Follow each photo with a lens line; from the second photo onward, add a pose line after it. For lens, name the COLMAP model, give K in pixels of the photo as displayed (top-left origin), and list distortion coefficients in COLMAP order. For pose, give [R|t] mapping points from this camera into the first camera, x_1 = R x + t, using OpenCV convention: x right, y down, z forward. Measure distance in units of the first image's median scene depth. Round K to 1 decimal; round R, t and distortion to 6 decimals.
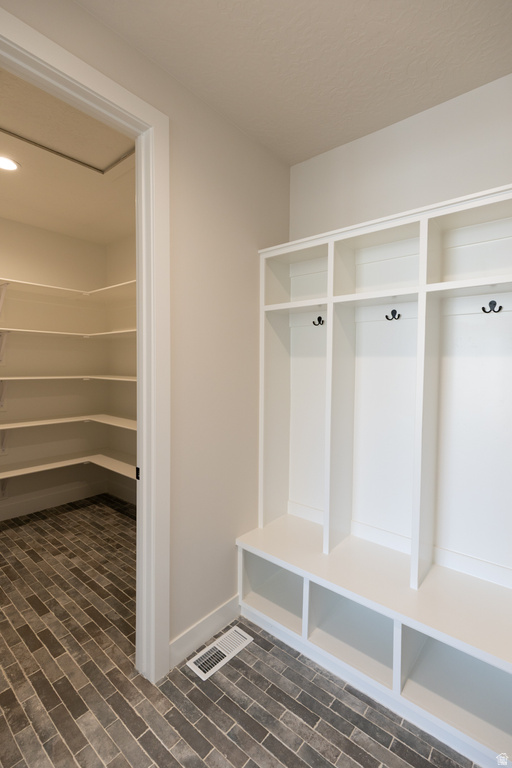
lens RADIAL K [[349.5, 0, 254.5], [0, 349.5, 383.3], [0, 0, 1]] dist [0.000410, -0.000457]
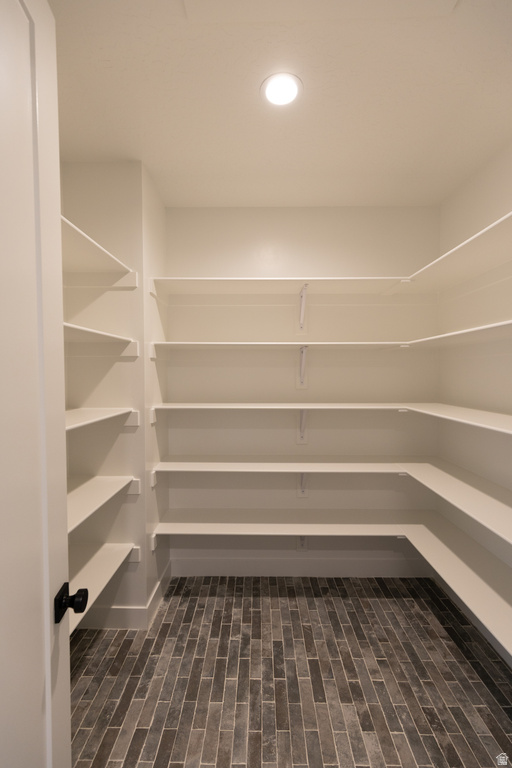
lens RADIAL K [[349.5, 0, 254.0], [0, 349.5, 381.5], [0, 0, 1]] dist [0.000410, -0.000457]
pose [[0.632908, 0.005481, -0.774208, -0.158839], [-0.023966, 0.999634, -0.012514, -0.053861], [0.773856, 0.026475, 0.632808, 0.387433]]
